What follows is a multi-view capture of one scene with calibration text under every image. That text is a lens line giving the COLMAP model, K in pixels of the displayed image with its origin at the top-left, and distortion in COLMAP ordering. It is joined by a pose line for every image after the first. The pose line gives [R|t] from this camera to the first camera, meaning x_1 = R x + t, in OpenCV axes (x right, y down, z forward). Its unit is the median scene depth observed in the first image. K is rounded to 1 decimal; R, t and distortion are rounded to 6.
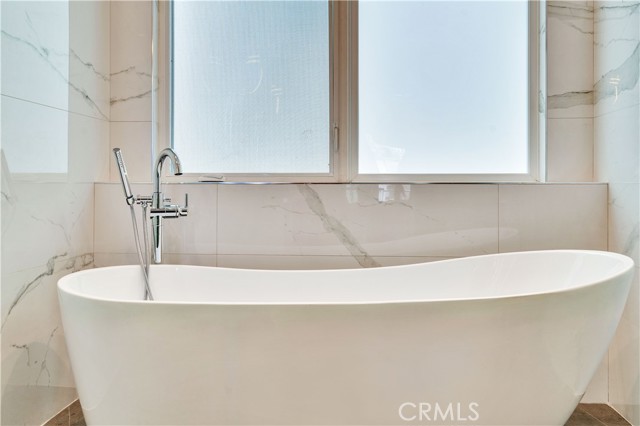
lens RADIAL K [[549.9, 0, 320.0], [0, 549.9, 213.0], [0, 0, 1]] dist [-0.004250, 0.001495]
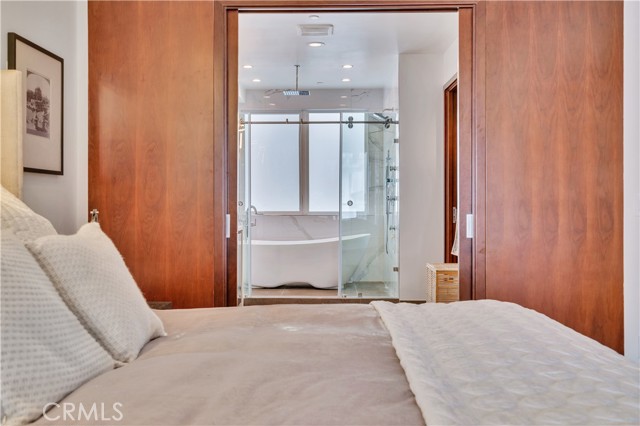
lens RADIAL K [[625.3, 0, 319.0], [0, 625.3, 203.4], [0, 0, 1]] dist [0.007005, -0.000862]
pose [[0.998279, -0.003353, 0.058549, -0.081571], [0.005016, 0.999587, -0.028283, -0.020433], [-0.058430, 0.028528, 0.997884, -2.592581]]
